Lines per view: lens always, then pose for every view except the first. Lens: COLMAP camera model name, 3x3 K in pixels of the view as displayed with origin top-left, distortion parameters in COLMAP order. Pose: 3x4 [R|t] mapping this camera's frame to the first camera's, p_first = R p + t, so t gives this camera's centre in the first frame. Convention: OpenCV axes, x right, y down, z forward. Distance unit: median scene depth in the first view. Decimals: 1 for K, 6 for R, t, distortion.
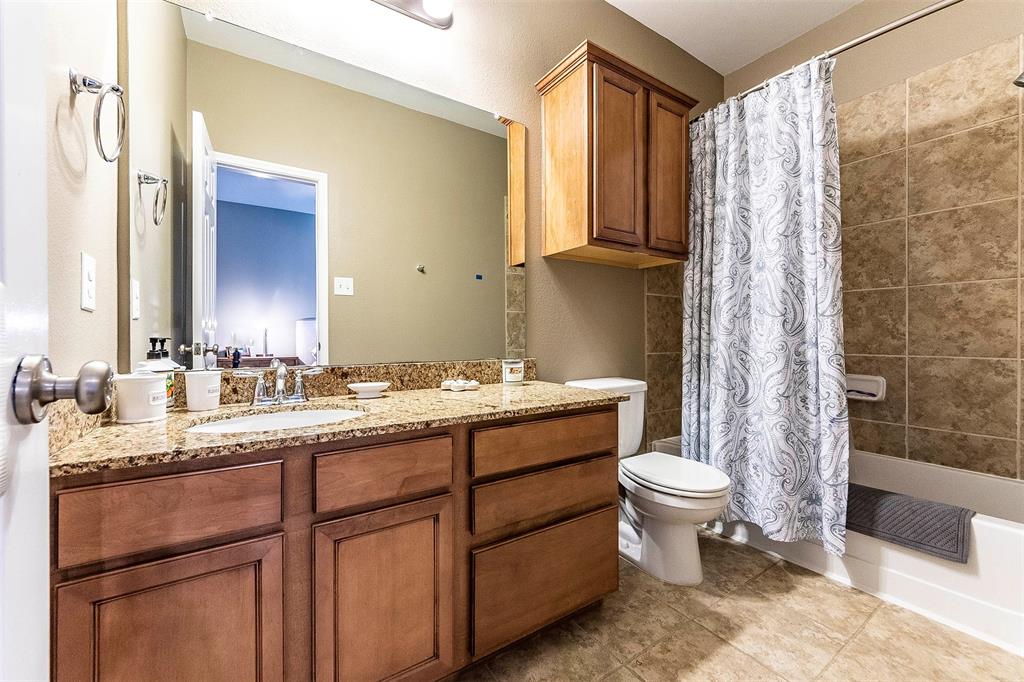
lens RADIAL K [[396.1, 0, 509.6], [0, 396.1, 338.1], [0, 0, 1]] dist [-0.008258, -0.000782]
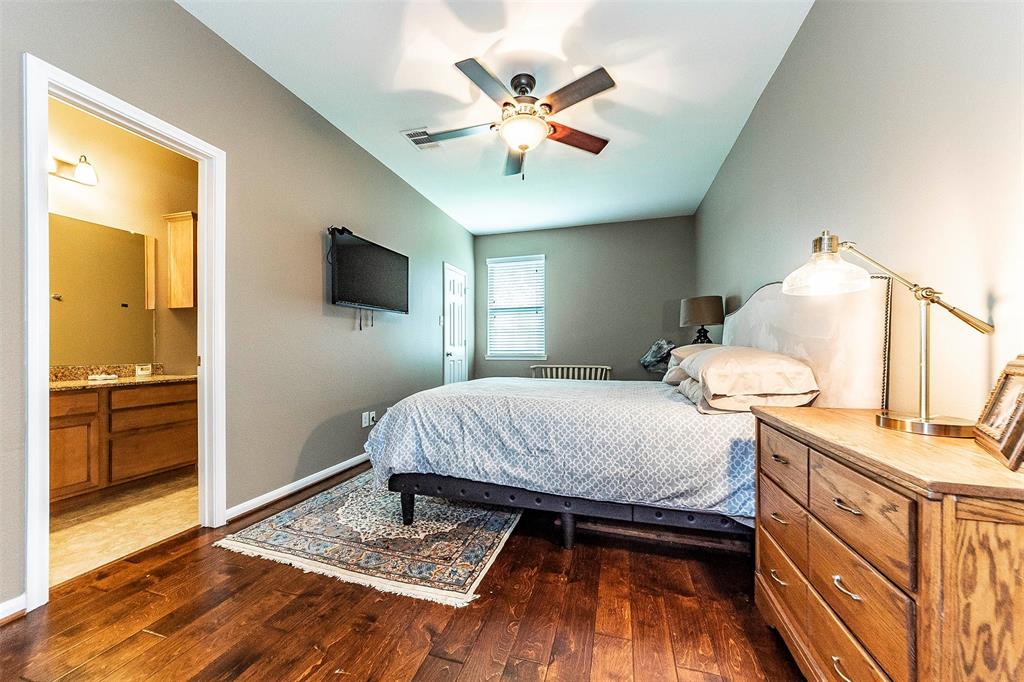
lens RADIAL K [[369.4, 0, 512.6], [0, 369.4, 349.9], [0, 0, 1]] dist [0.000372, -0.001000]
pose [[0.756381, -0.000523, 0.654131, 0.249989], [0.001331, 0.999999, -0.000739, -0.011948], [-0.654130, 0.001430, 0.756381, -1.997755]]
